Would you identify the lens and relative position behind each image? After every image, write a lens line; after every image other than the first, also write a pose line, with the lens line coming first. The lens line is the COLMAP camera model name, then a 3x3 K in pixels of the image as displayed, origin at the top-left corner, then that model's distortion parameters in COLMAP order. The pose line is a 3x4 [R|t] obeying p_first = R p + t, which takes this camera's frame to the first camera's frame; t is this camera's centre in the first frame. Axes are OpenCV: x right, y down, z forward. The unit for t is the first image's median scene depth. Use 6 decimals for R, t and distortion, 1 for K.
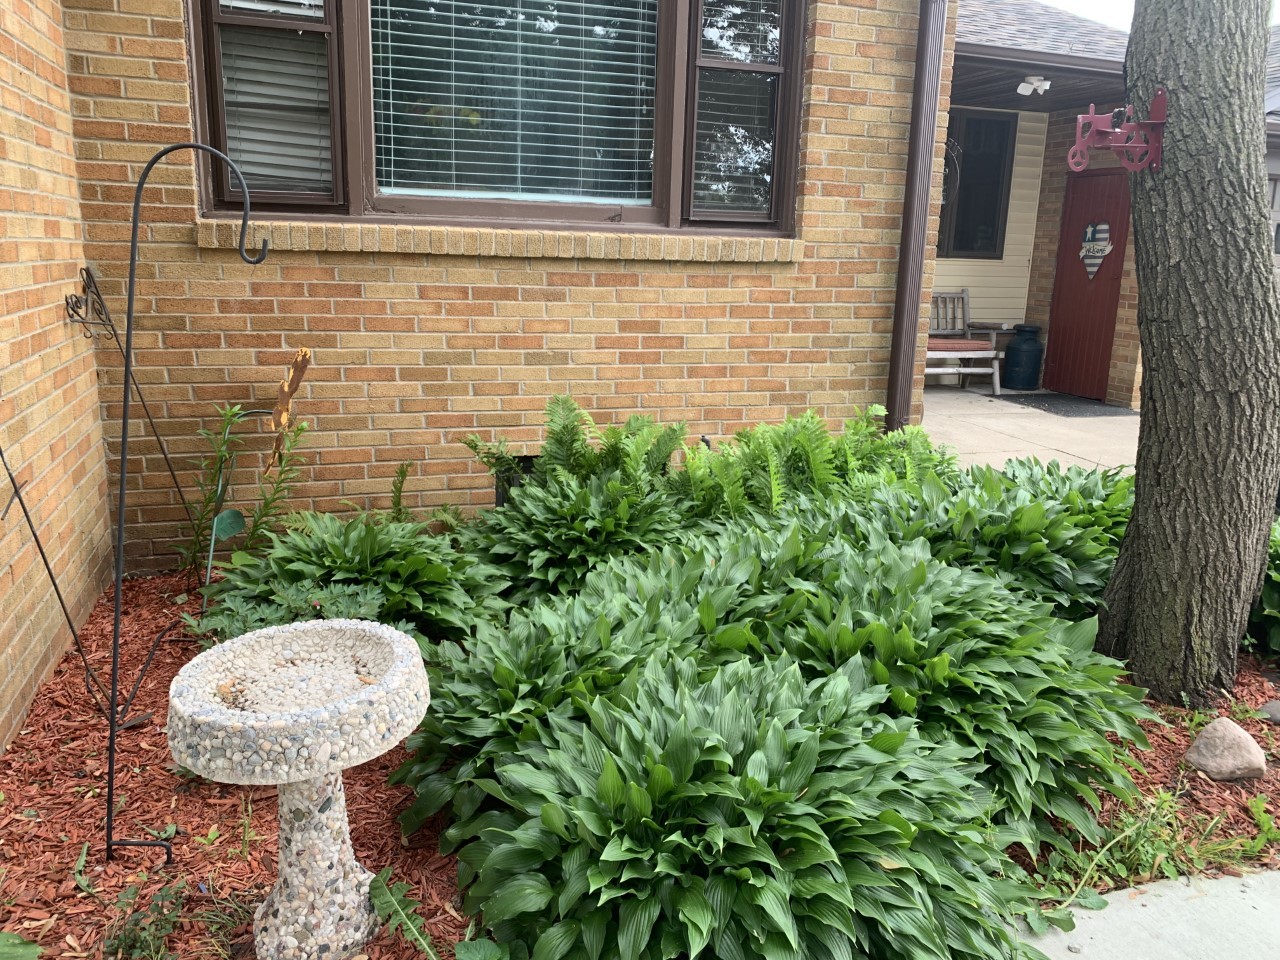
lens RADIAL K [[985.2, 0, 642.0], [0, 985.2, 468.0], [0, 0, 1]] dist [0.042232, -0.044911]
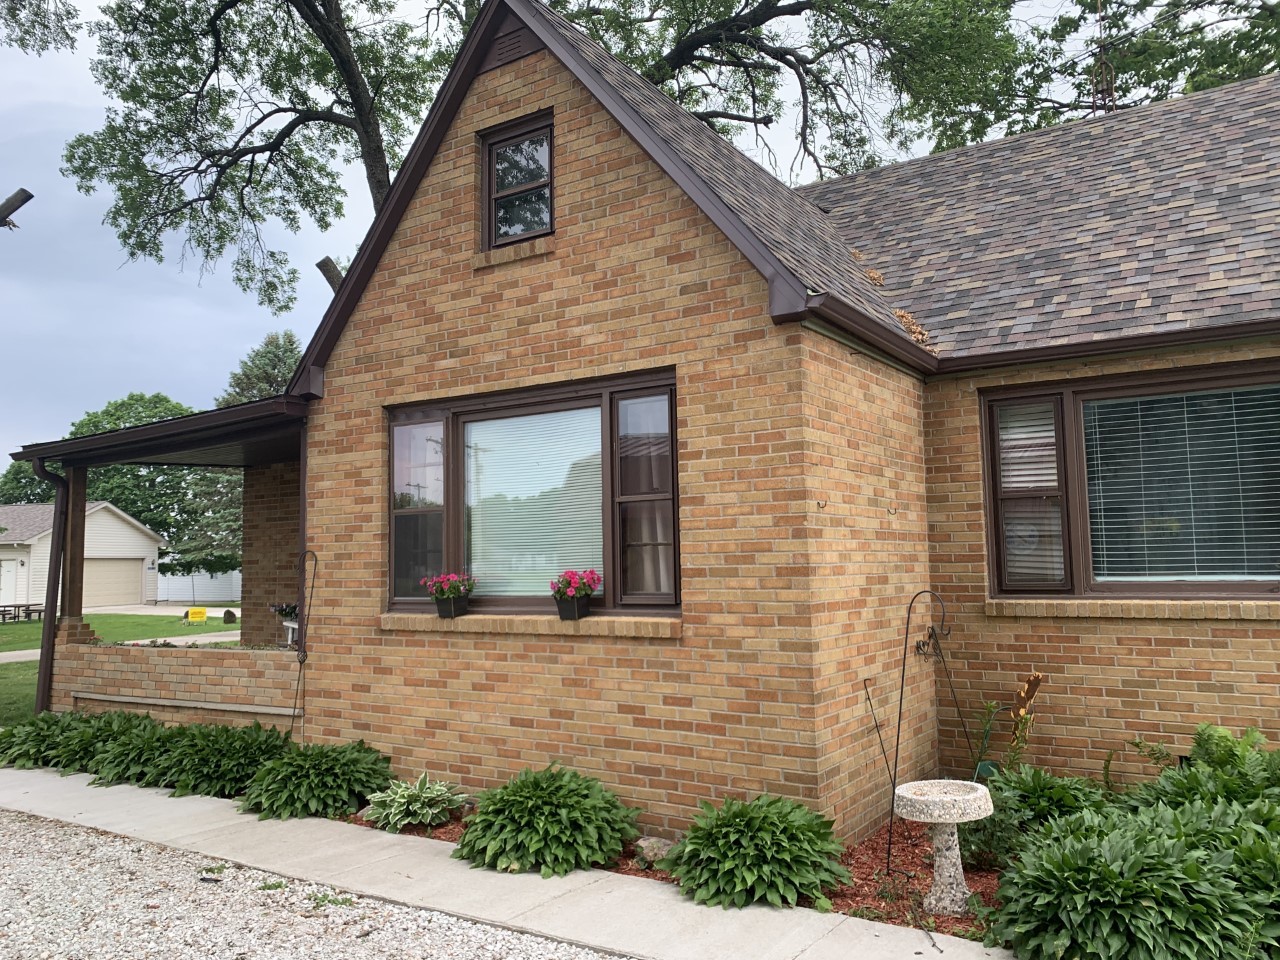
lens RADIAL K [[985.2, 0, 638.3], [0, 985.2, 477.2], [0, 0, 1]] dist [0.042232, -0.044911]
pose [[0.628366, -0.108768, -0.770276, 0.532183], [-0.138022, 0.958879, -0.247994, 0.070290], [0.765575, 0.262147, 0.587515, -0.580423]]
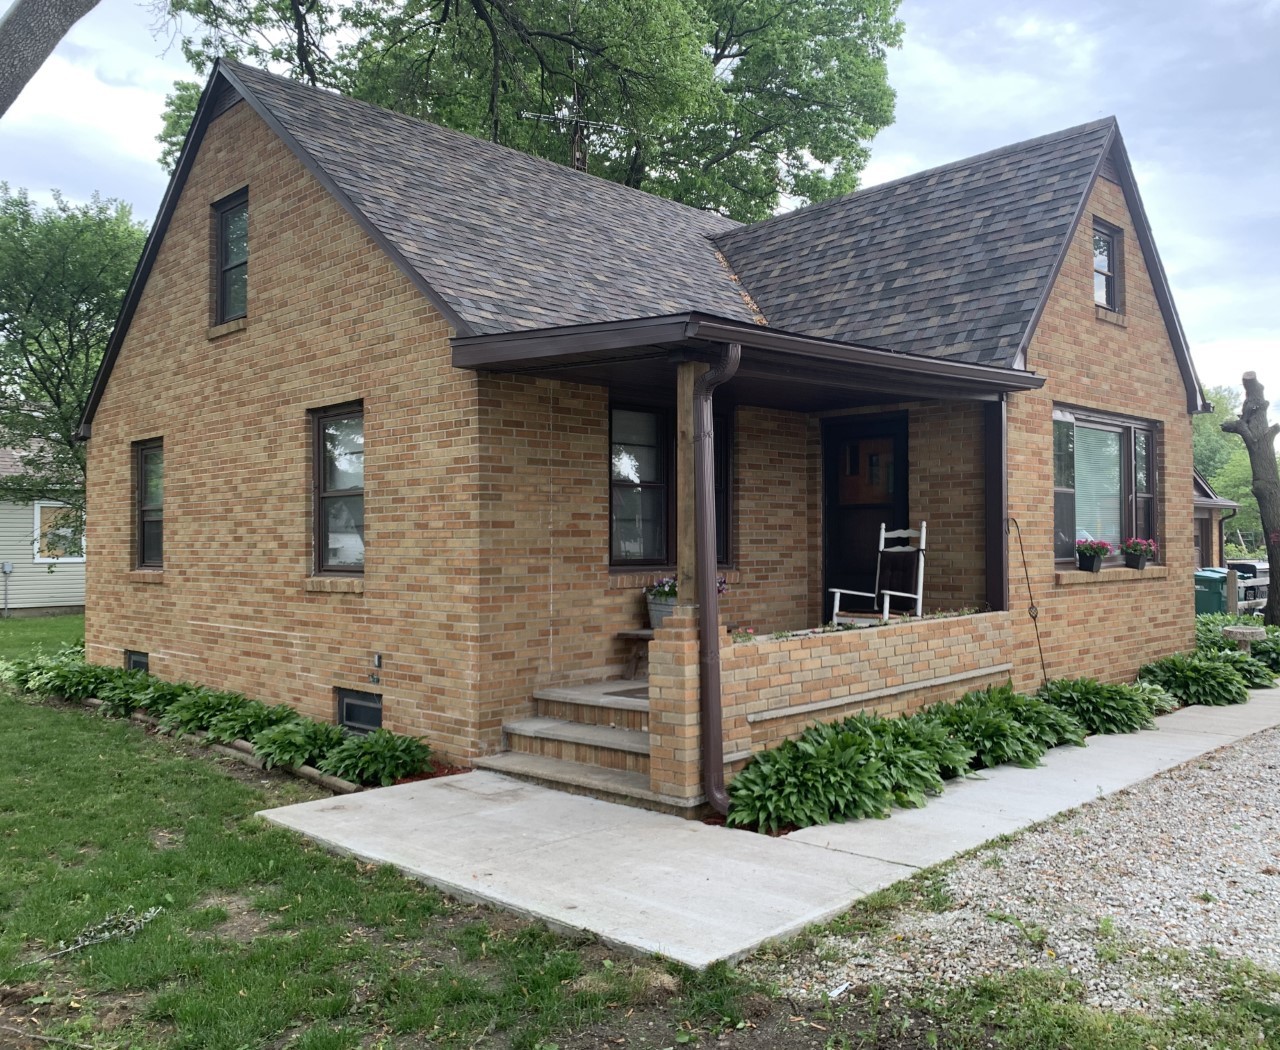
lens RADIAL K [[1066.6, 0, 677.6], [0, 1066.6, 503.0], [0, 0, 1]] dist [0.059303, -0.052285]
pose [[0.887500, -0.017986, 0.460456, -2.843509], [0.128243, 0.969403, -0.209314, 0.166536], [-0.442602, 0.244816, 0.862652, -1.497878]]
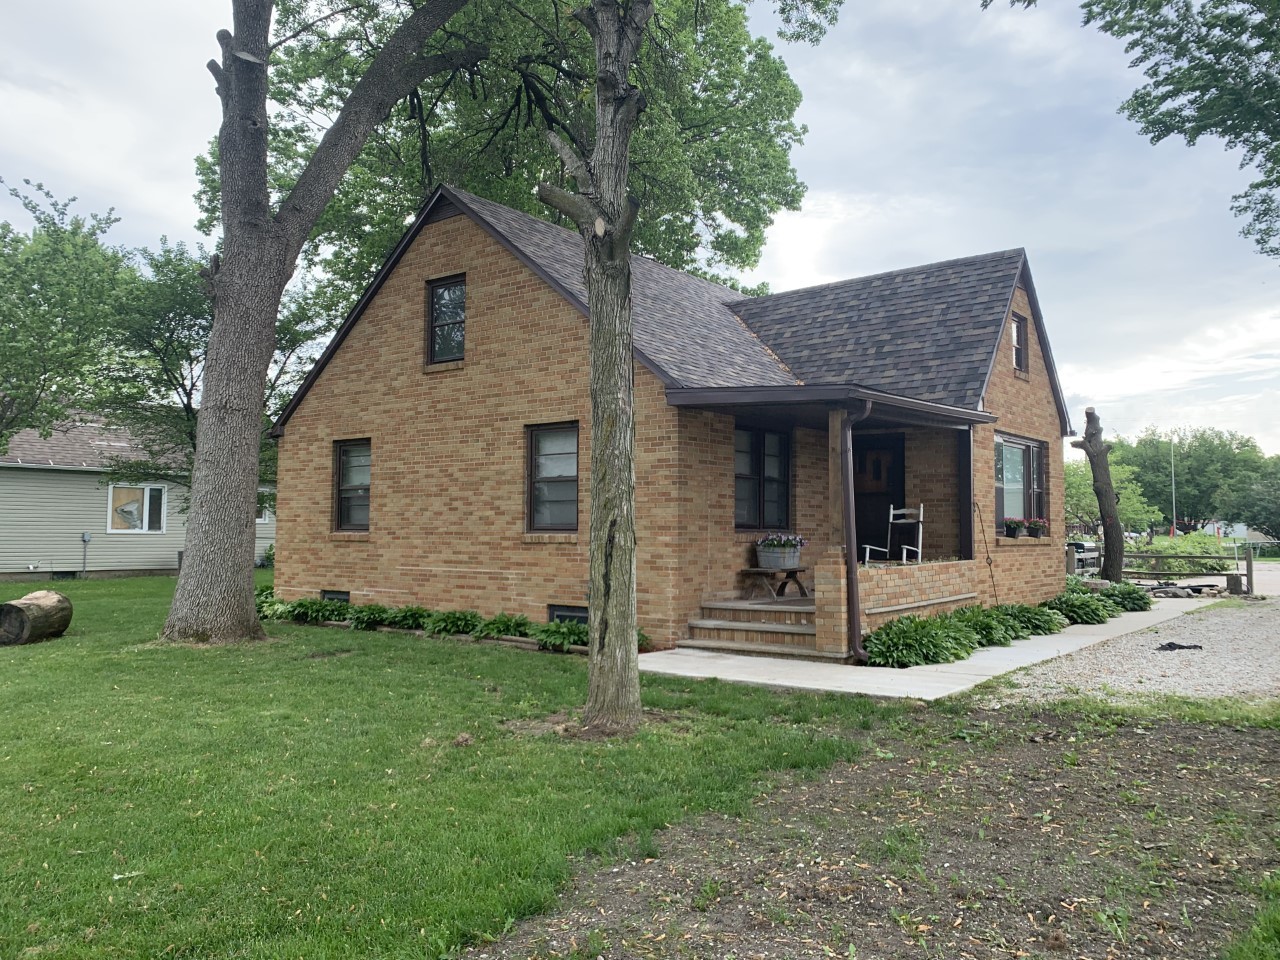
lens RADIAL K [[974.6, 0, 616.5], [0, 974.6, 460.8], [0, 0, 1]] dist [0.085699, -0.026046]
pose [[0.839554, 0.014866, 0.543073, -3.962717], [0.132284, 0.963945, -0.230890, 0.283981], [-0.526925, 0.265685, 0.807318, -1.926250]]
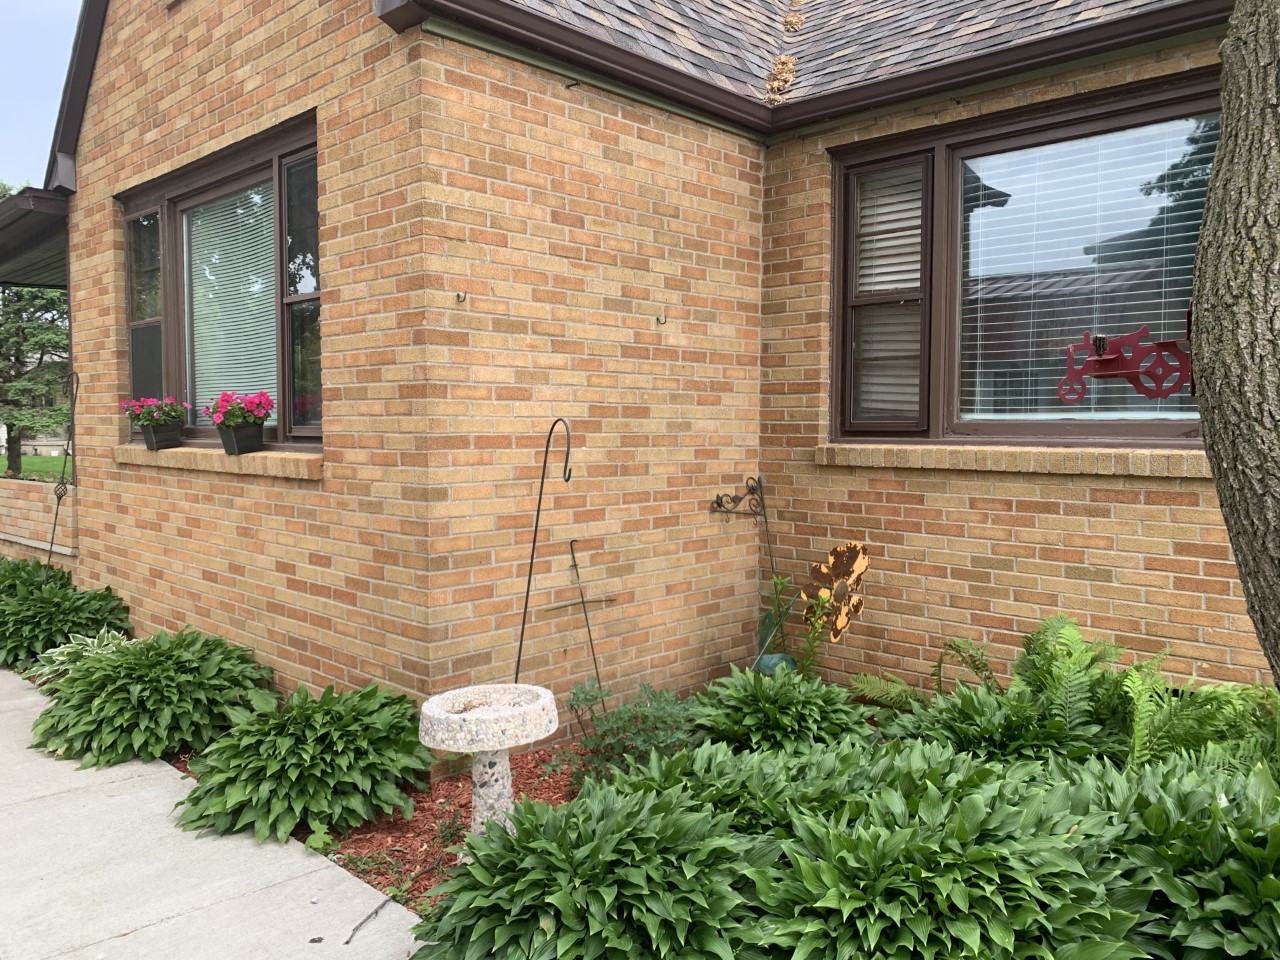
lens RADIAL K [[985.2, 0, 643.0], [0, 985.2, 478.8], [0, 0, 1]] dist [0.042232, -0.044911]
pose [[0.473538, 0.021695, -0.880506, 0.574889], [-0.184312, 0.980004, -0.074977, -0.048868], [0.861273, 0.197793, 0.468068, 0.135402]]
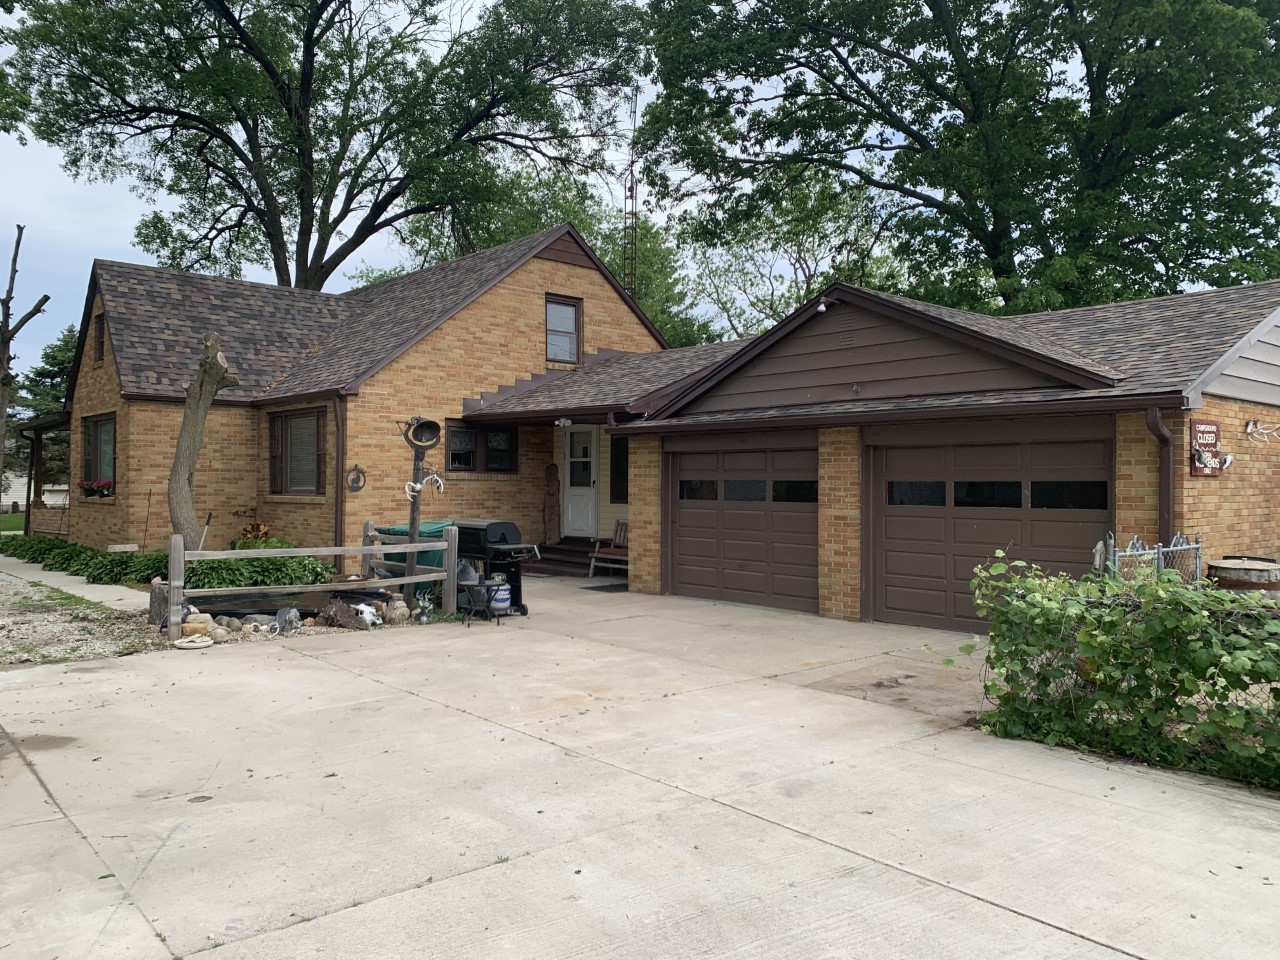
lens RADIAL K [[985.2, 0, 634.2], [0, 985.2, 481.0], [0, 0, 1]] dist [0.042232, -0.044911]
pose [[0.400054, -0.031839, -0.915938, 4.145648], [-0.196630, 0.973142, -0.119710, -0.086682], [0.895150, 0.227991, 0.383049, 0.664843]]
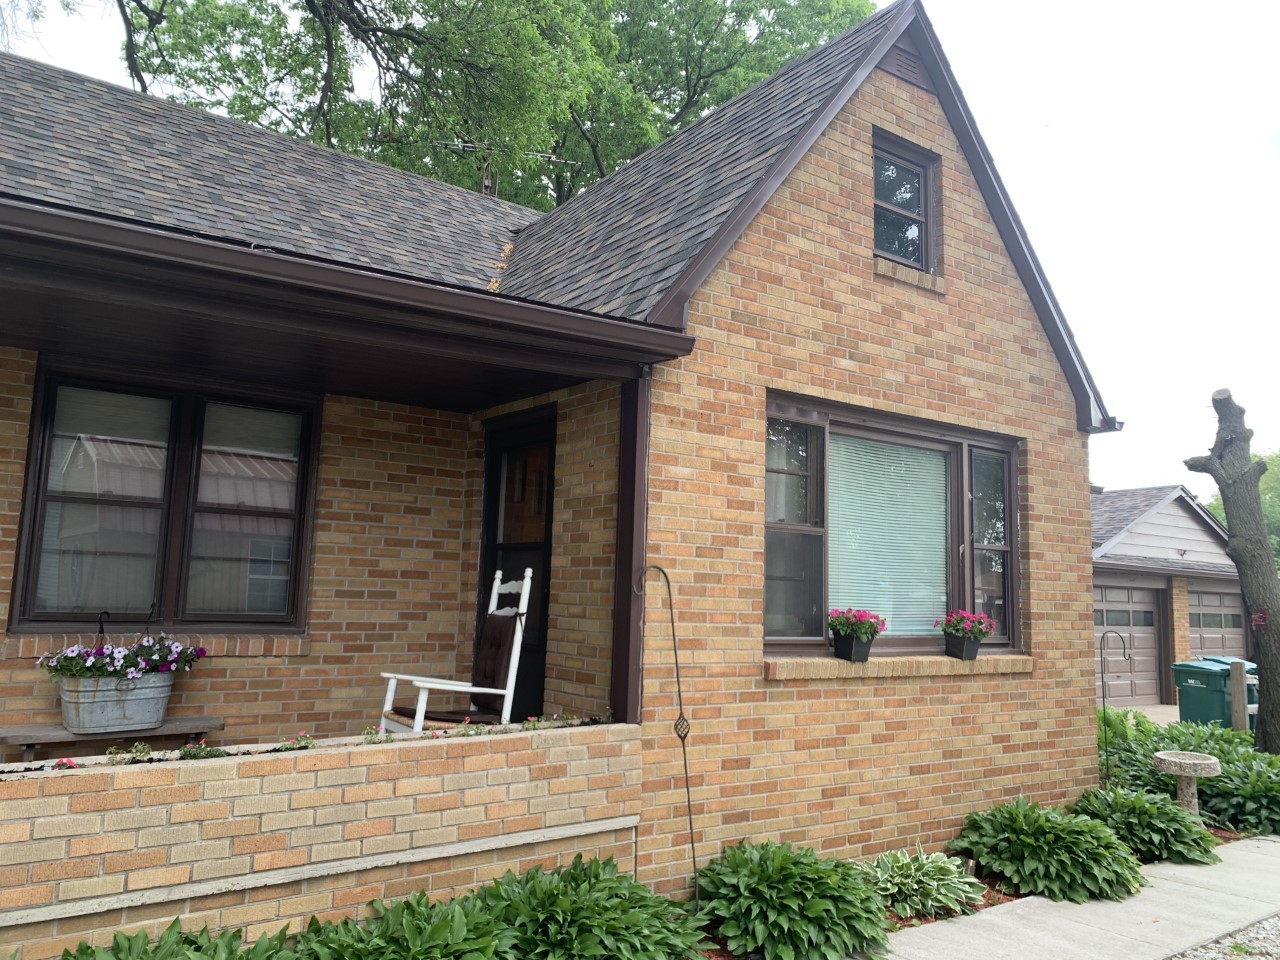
lens RADIAL K [[985.2, 0, 623.6], [0, 985.2, 457.2], [0, 0, 1]] dist [0.042232, -0.044911]
pose [[0.951467, 0.043022, 0.304730, -1.671563], [0.062117, 0.942954, -0.327077, 0.096350], [-0.301418, 0.330132, 0.894517, -1.043514]]
